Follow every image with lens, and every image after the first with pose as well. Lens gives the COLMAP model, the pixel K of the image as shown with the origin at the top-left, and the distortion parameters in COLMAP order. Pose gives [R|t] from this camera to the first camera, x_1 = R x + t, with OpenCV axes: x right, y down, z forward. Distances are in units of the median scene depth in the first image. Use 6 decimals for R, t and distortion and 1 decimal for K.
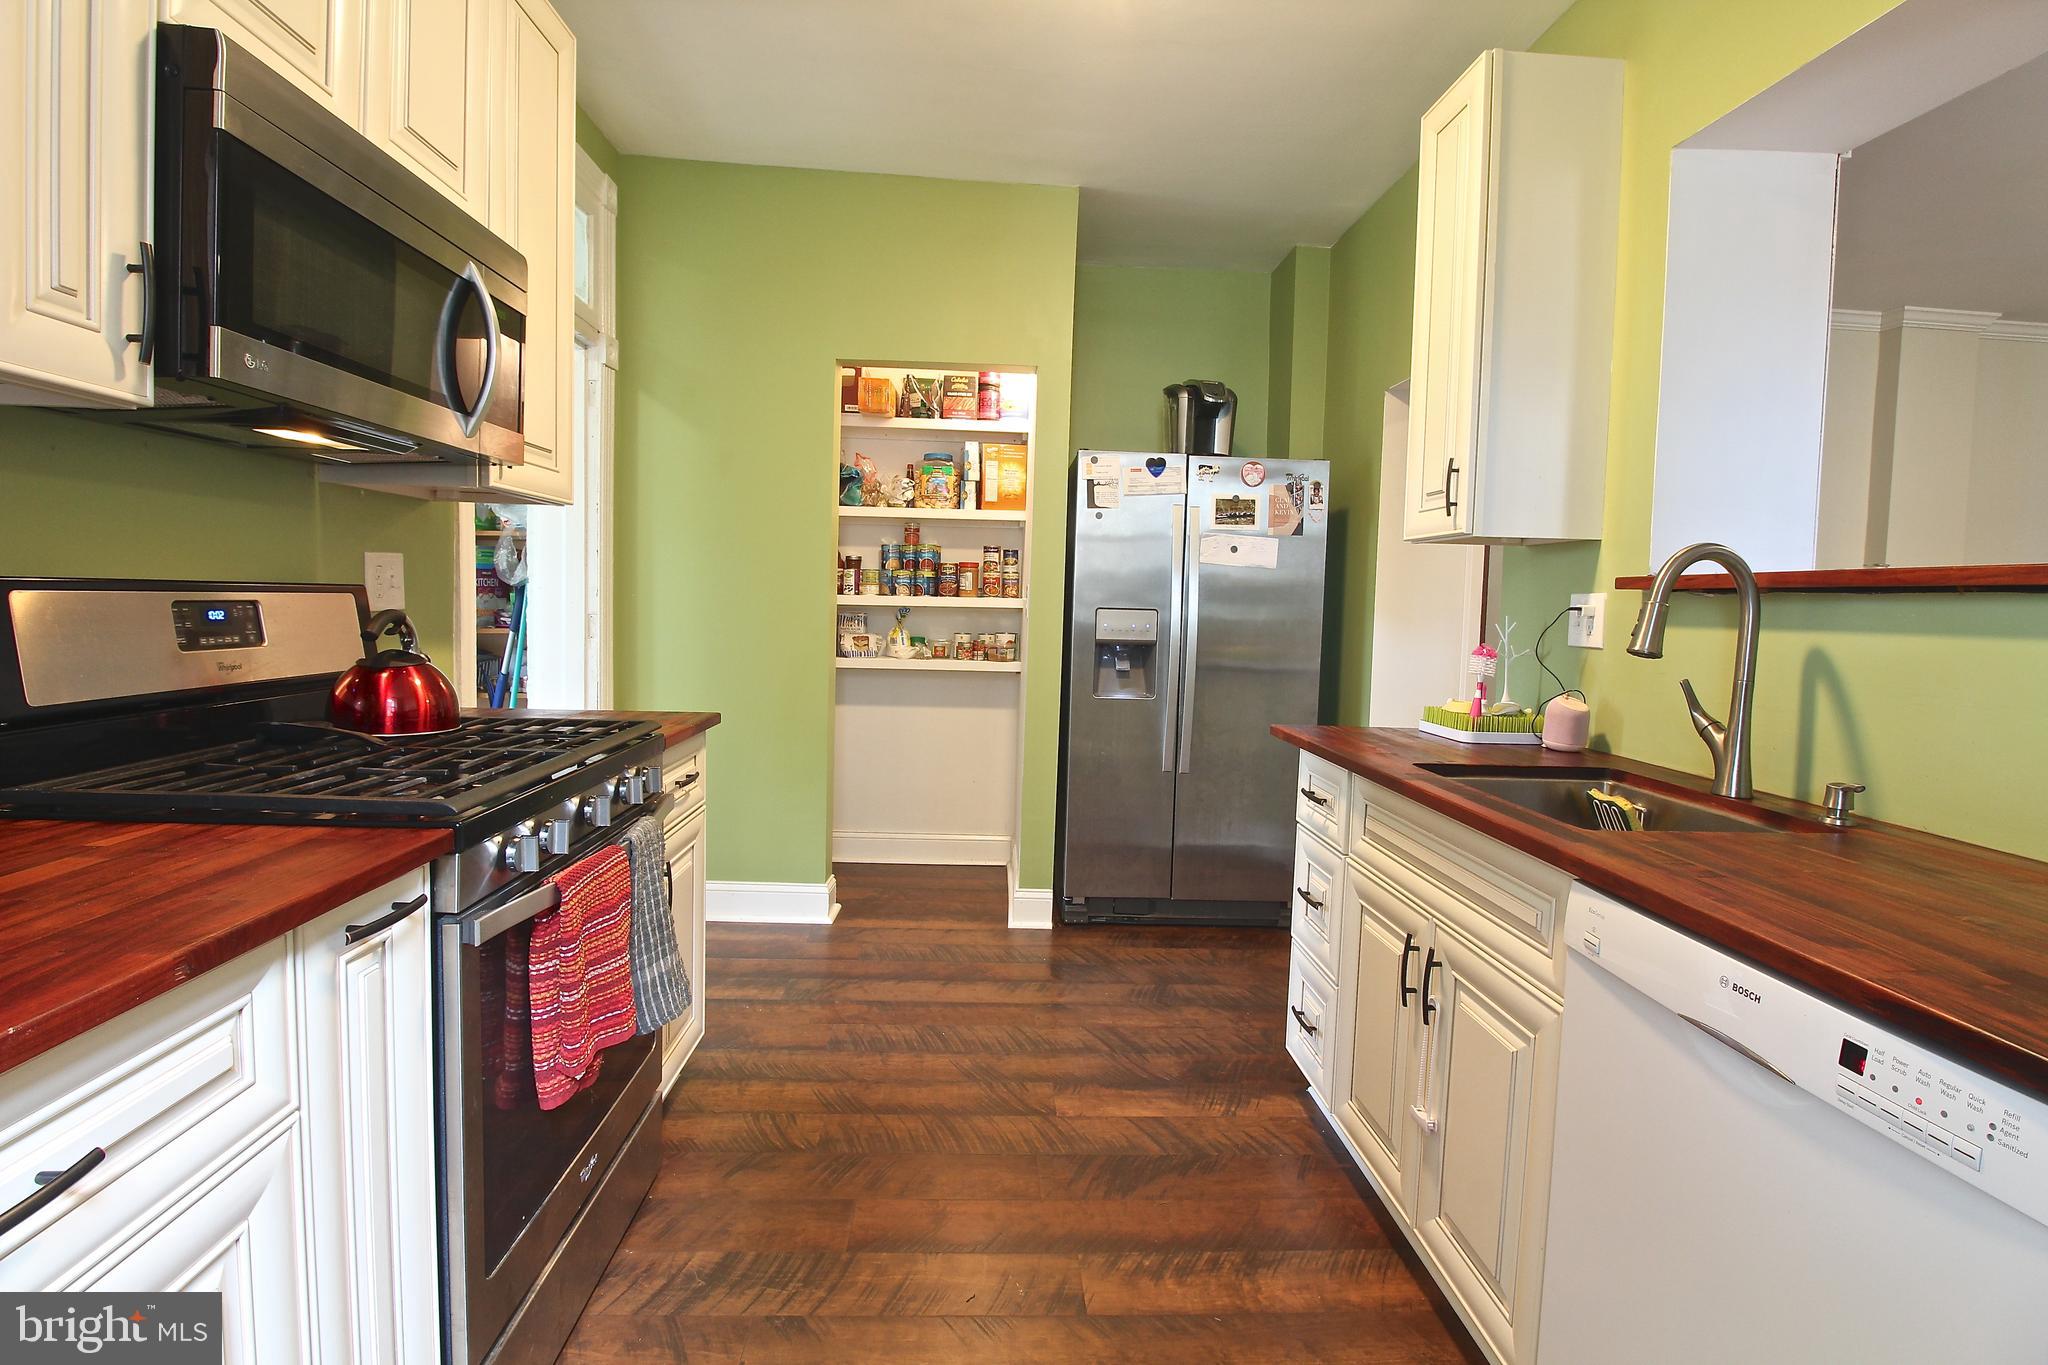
lens RADIAL K [[954.2, 0, 1023.1], [0, 954.2, 678.0], [0, 0, 1]] dist [-0.012634, -0.000325]
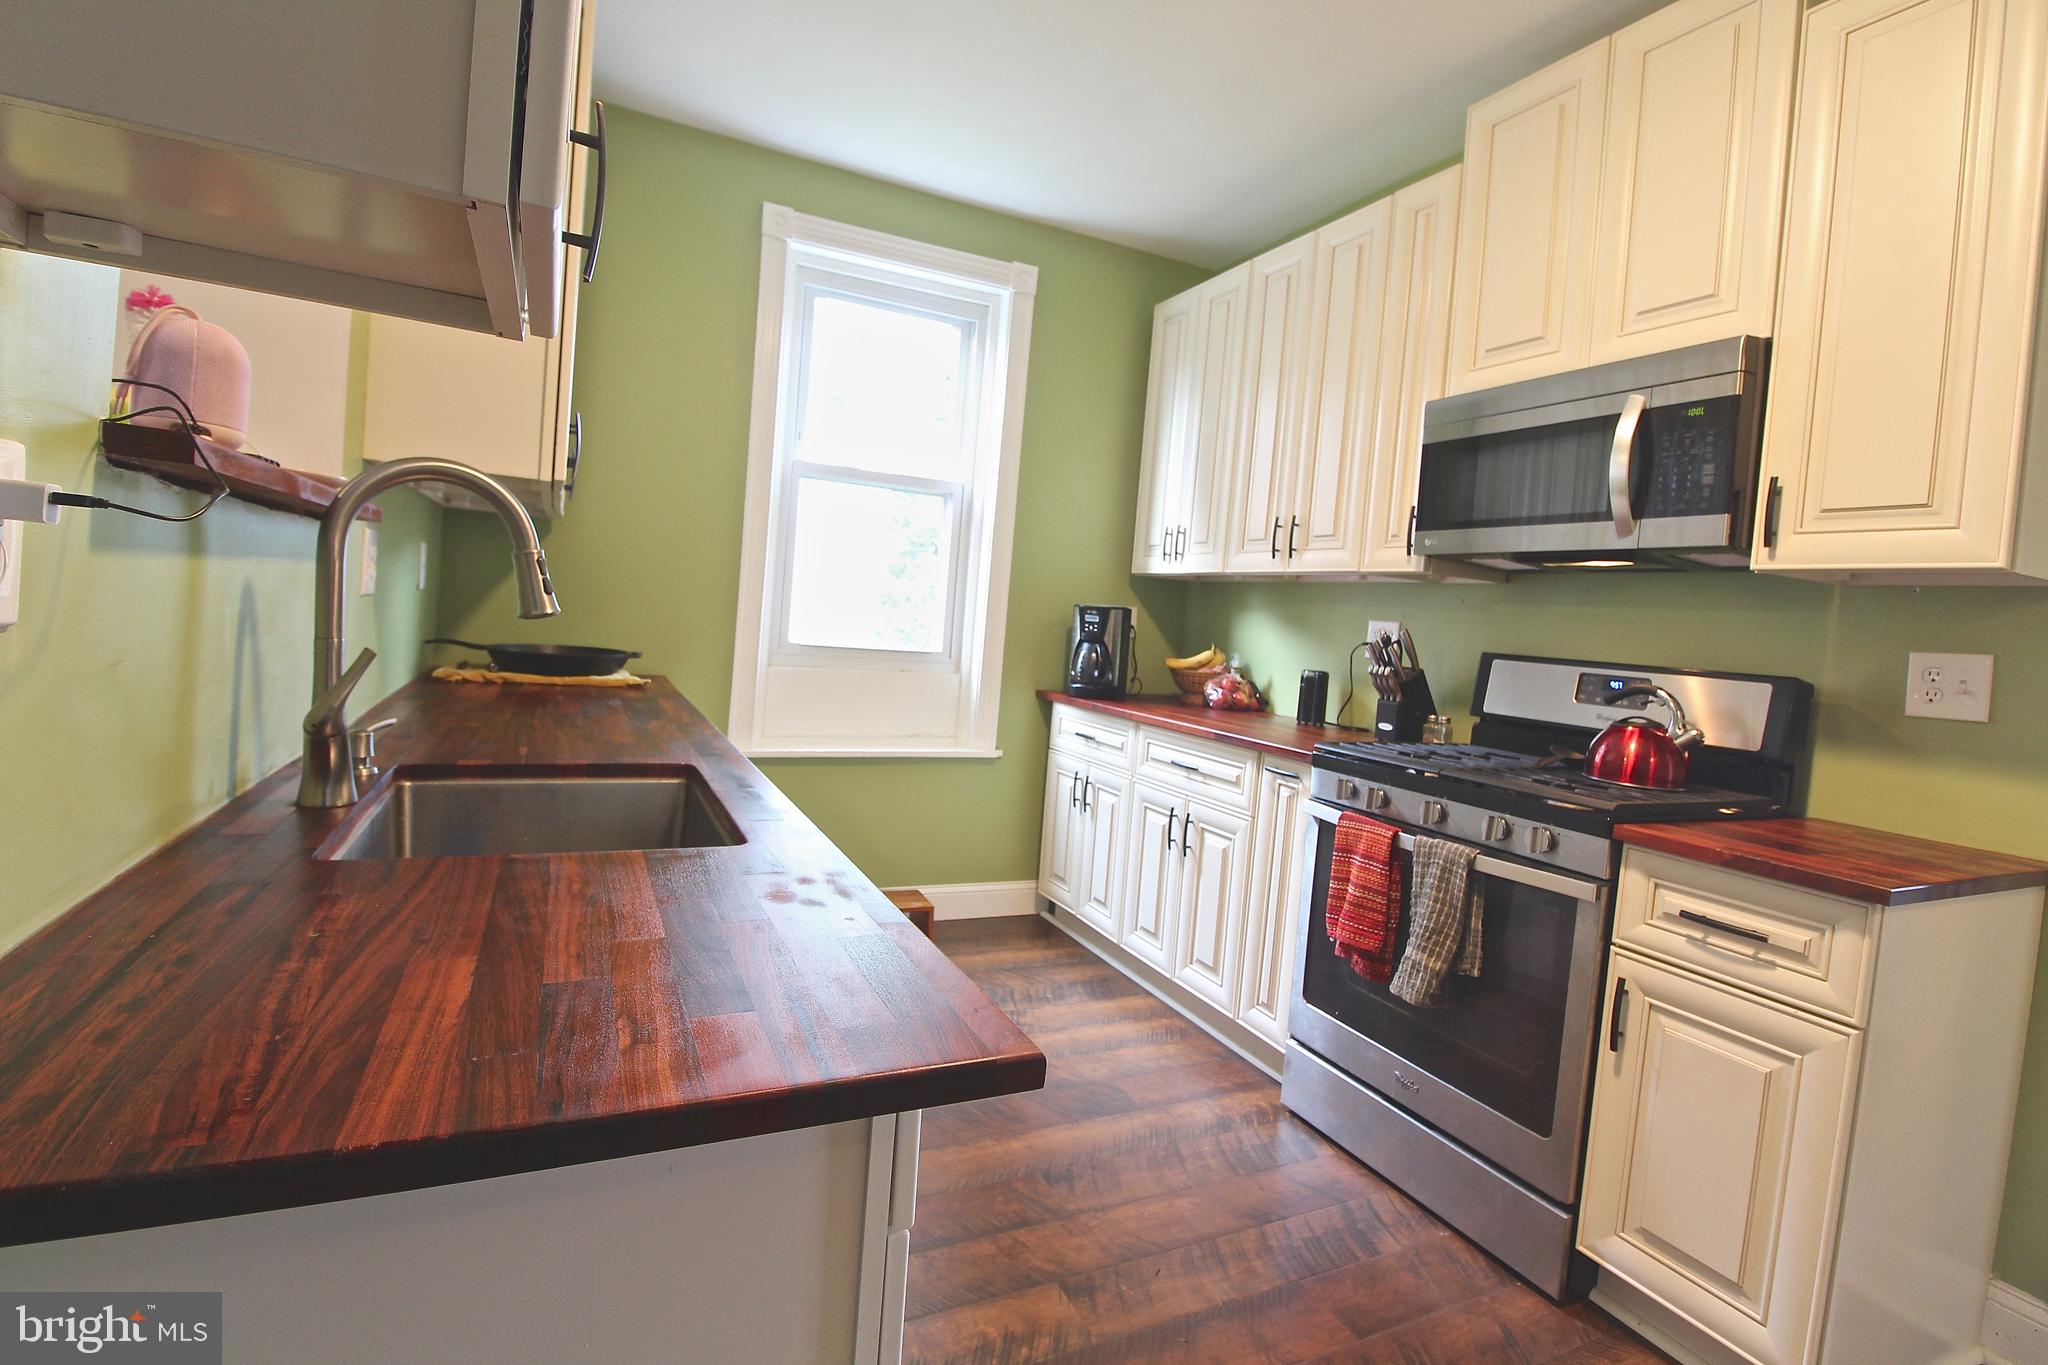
lens RADIAL K [[954.2, 0, 1028.7], [0, 954.2, 673.0], [0, 0, 1]] dist [-0.012634, -0.000325]
pose [[-0.915175, -0.079131, -0.395212, 0.539374], [-0.138498, 0.982572, 0.123978, -0.123645], [0.378514, 0.168198, -0.910185, 1.738021]]
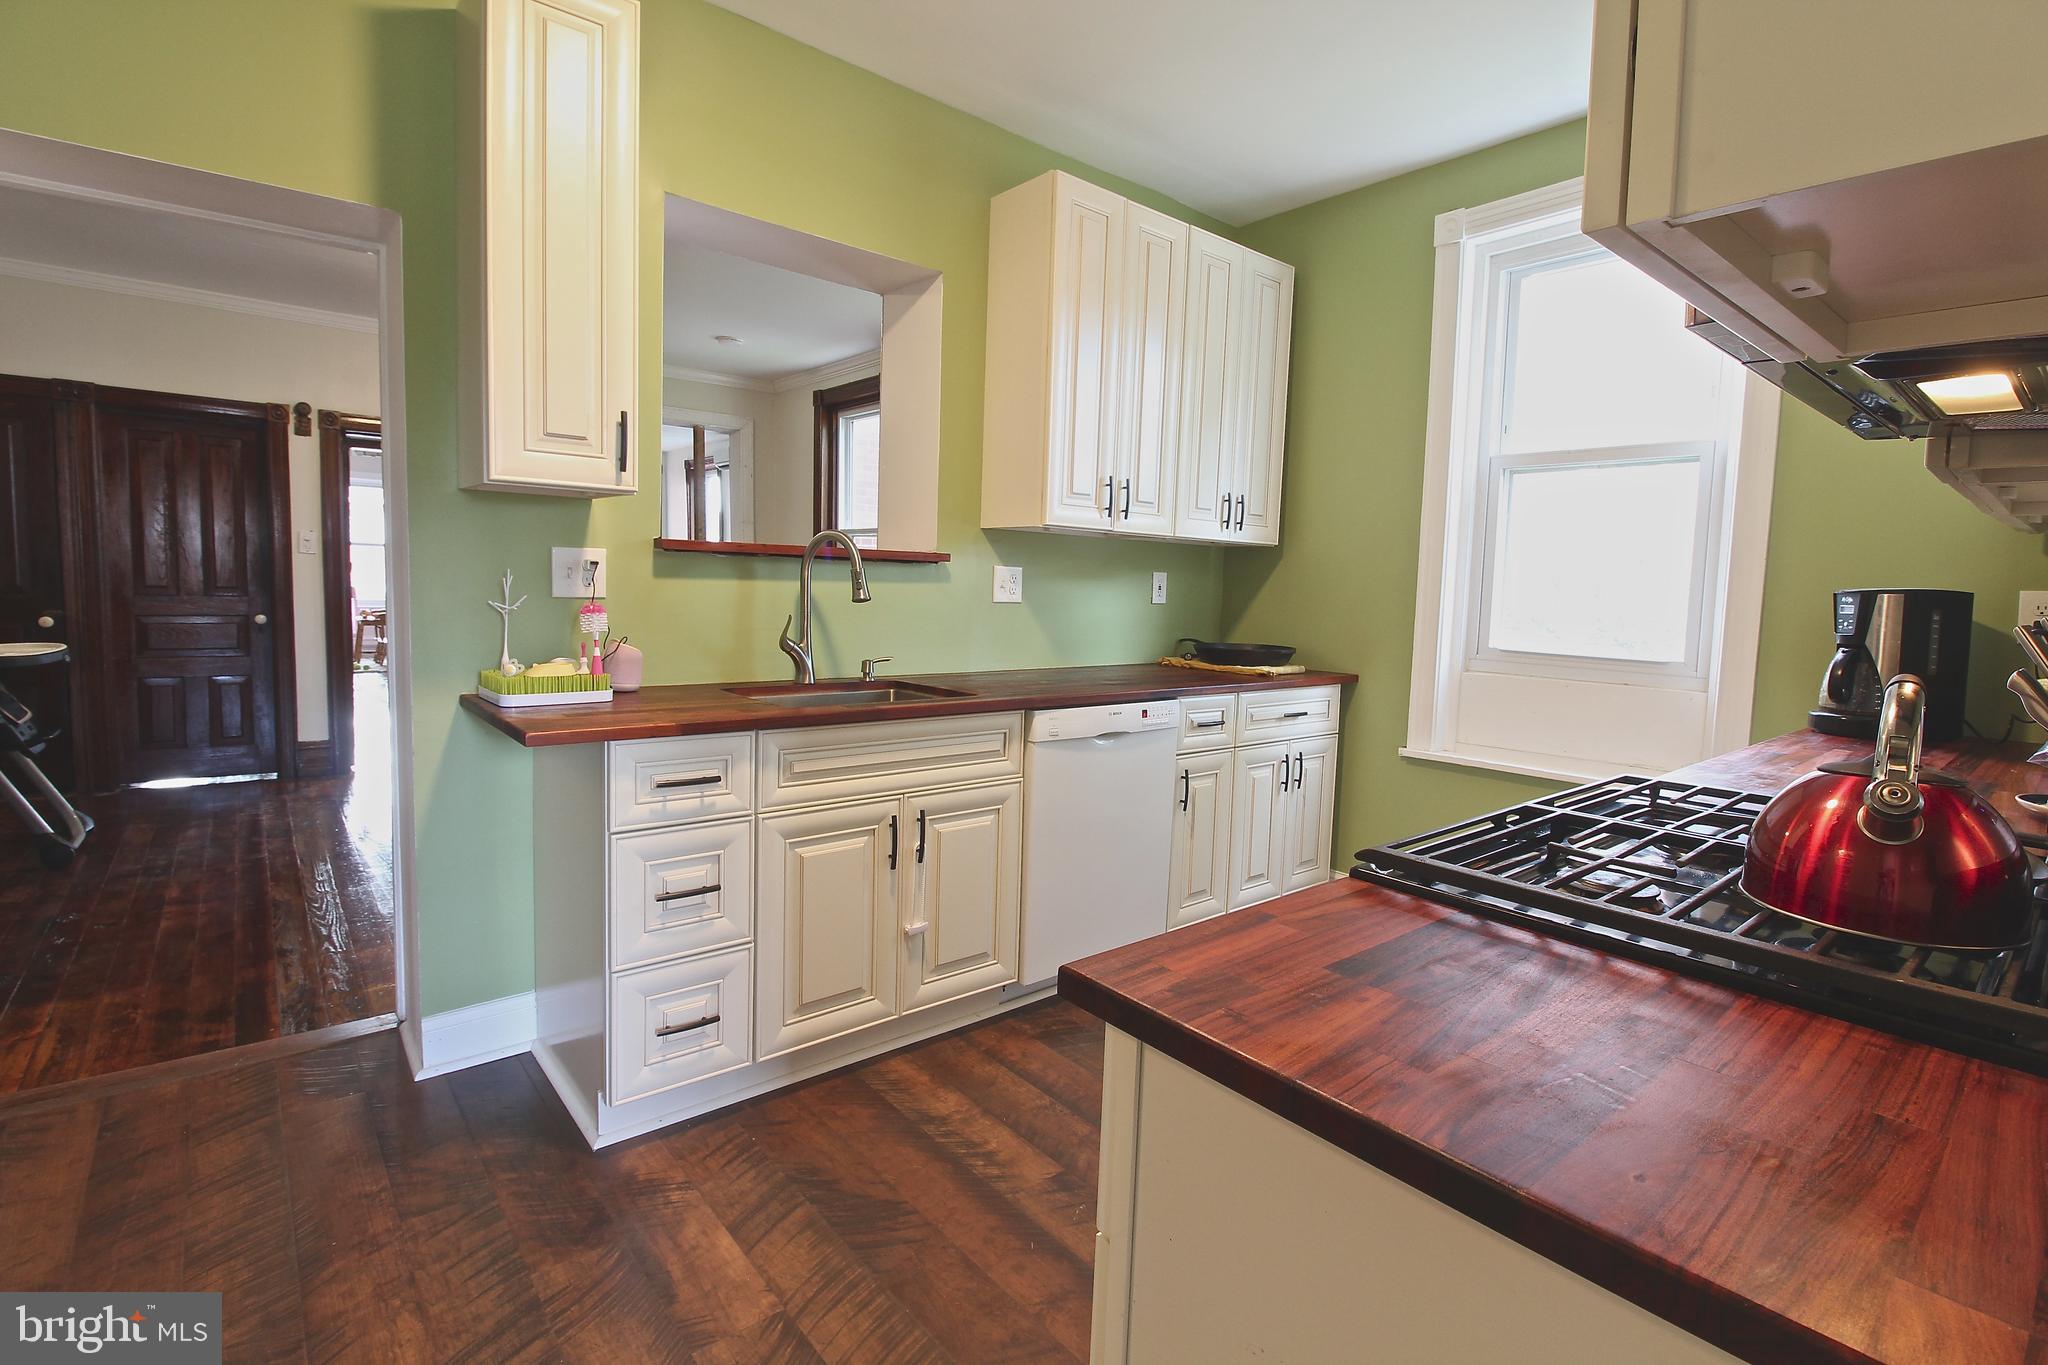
lens RADIAL K [[954.2, 0, 1022.7], [0, 954.2, 673.5], [0, 0, 1]] dist [-0.012634, -0.000325]
pose [[-0.596600, -0.124838, 0.792770, -0.742868], [0.017829, 0.985522, 0.168608, -0.155948], [-0.802341, 0.114726, -0.585737, 1.589653]]
